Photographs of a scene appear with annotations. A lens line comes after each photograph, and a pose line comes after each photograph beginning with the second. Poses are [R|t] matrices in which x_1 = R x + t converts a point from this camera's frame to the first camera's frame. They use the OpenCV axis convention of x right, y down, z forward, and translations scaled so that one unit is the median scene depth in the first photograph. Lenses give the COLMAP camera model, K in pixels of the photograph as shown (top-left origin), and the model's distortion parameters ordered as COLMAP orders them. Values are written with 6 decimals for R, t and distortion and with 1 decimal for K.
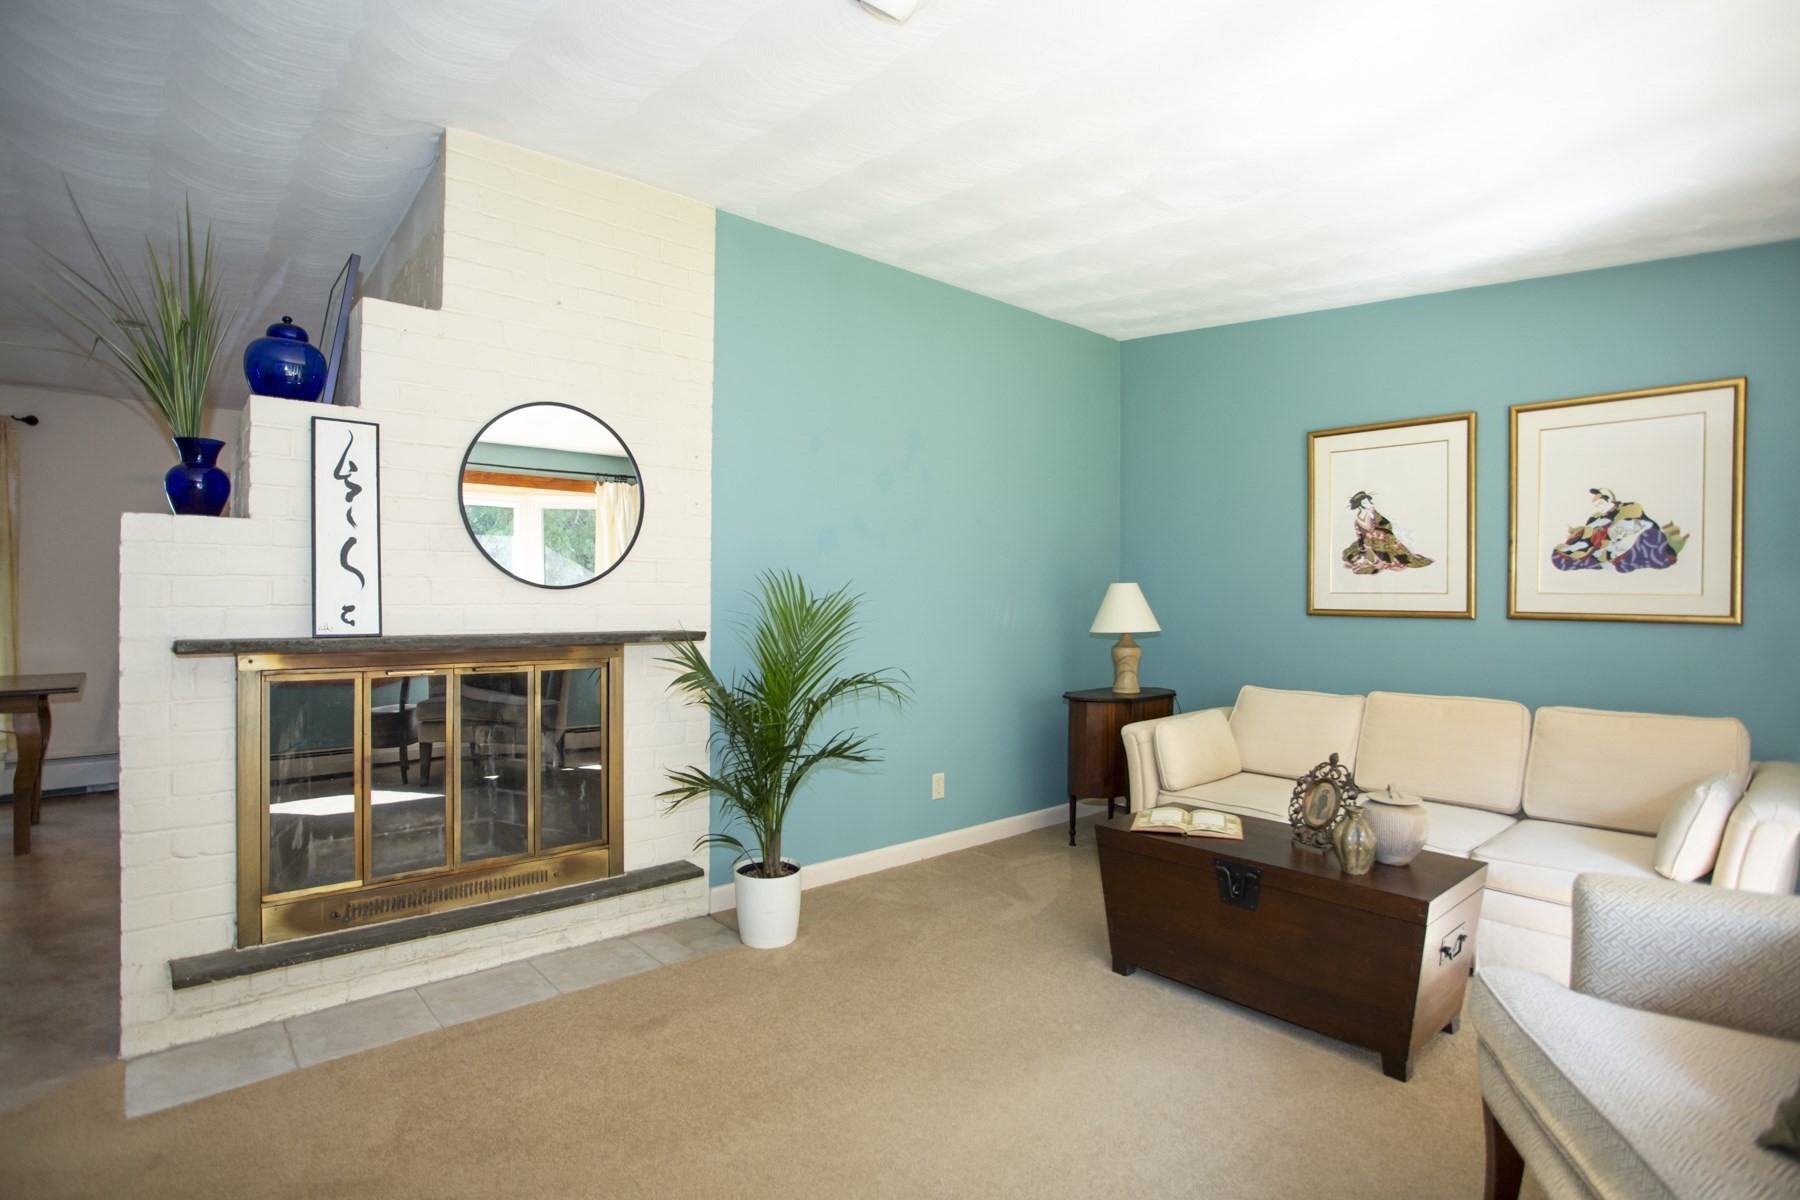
lens RADIAL K [[903.7, 0, 905.0], [0, 903.7, 604.2], [0, 0, 1]] dist [-0.056482, 0.025576]
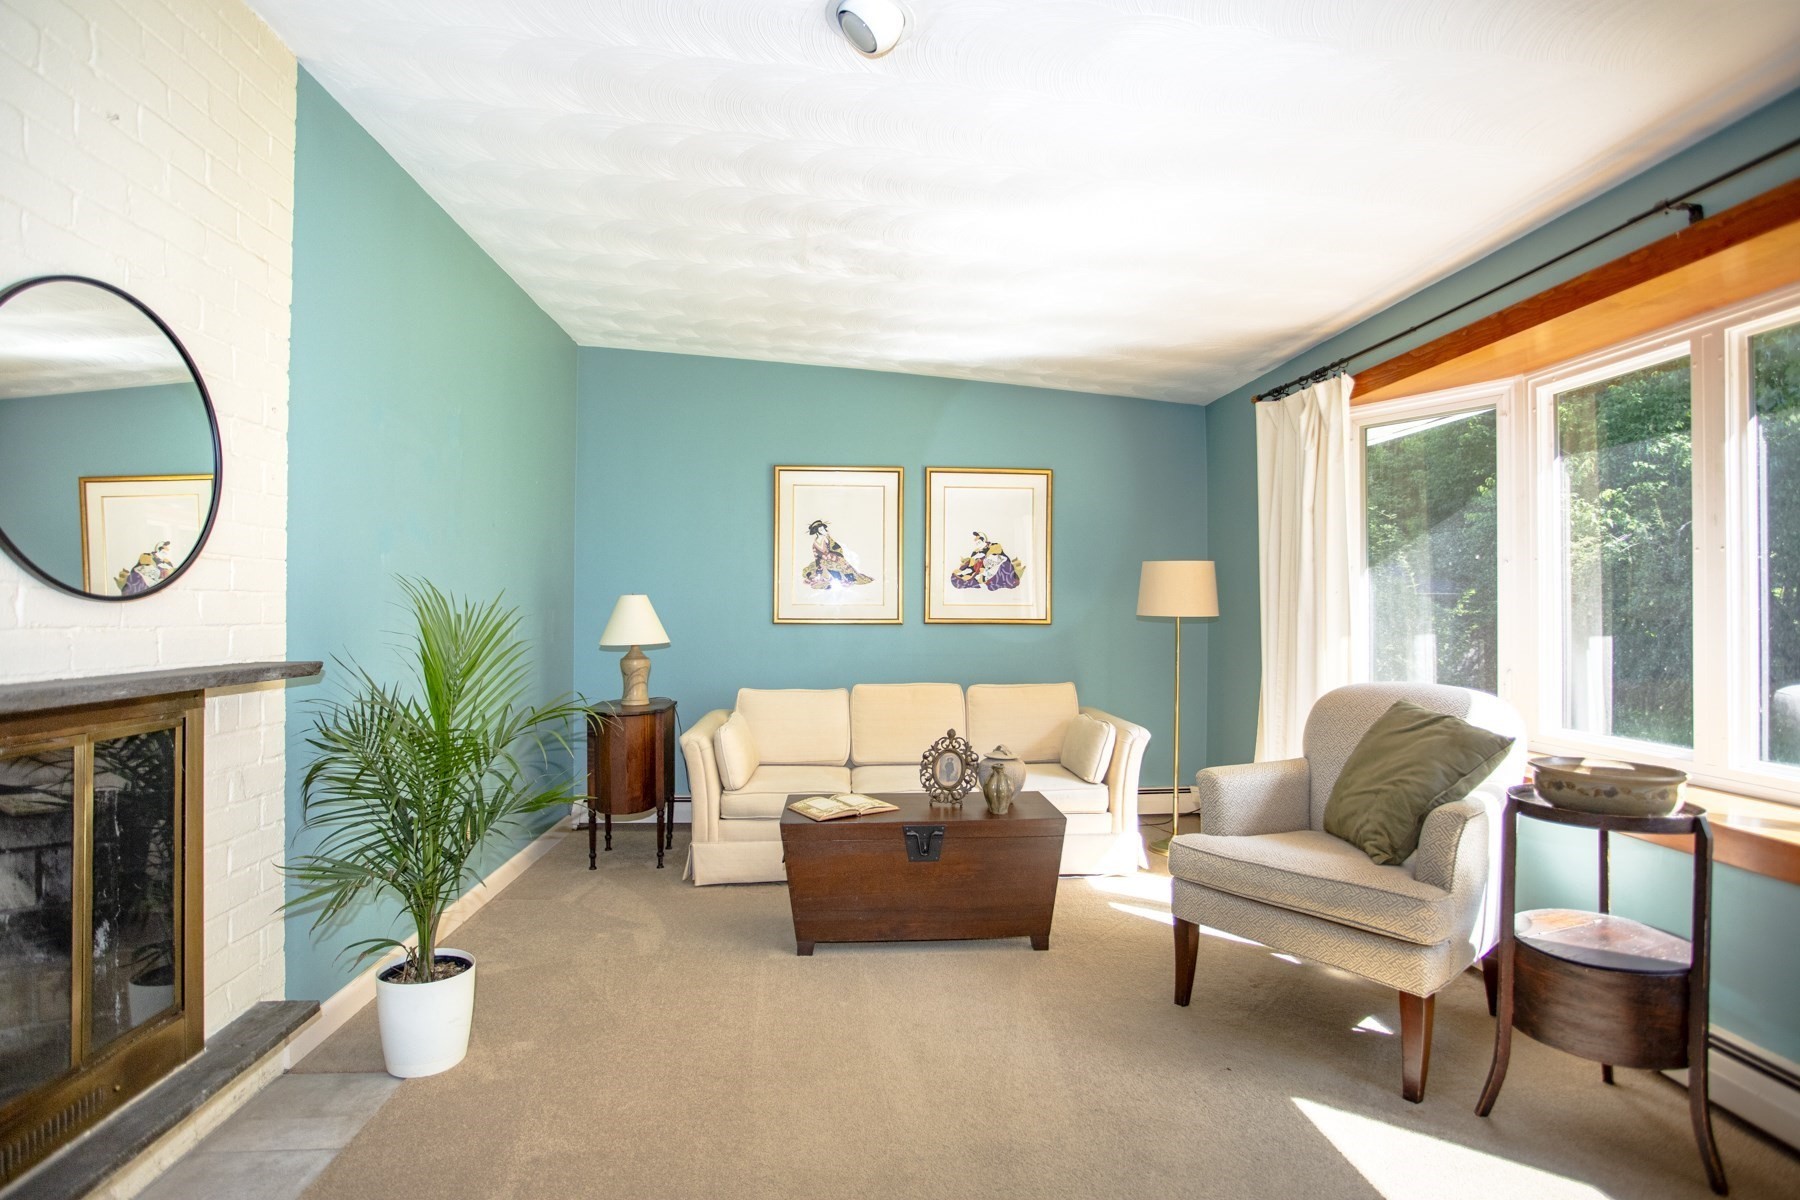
lens RADIAL K [[903.7, 0, 894.4], [0, 903.7, 606.6], [0, 0, 1]] dist [-0.056482, 0.025576]
pose [[0.601735, -0.004750, 0.798682, -0.478157], [0.010221, 0.999946, -0.001753, -0.007648], [-0.798631, 0.009218, 0.601751, 0.211955]]
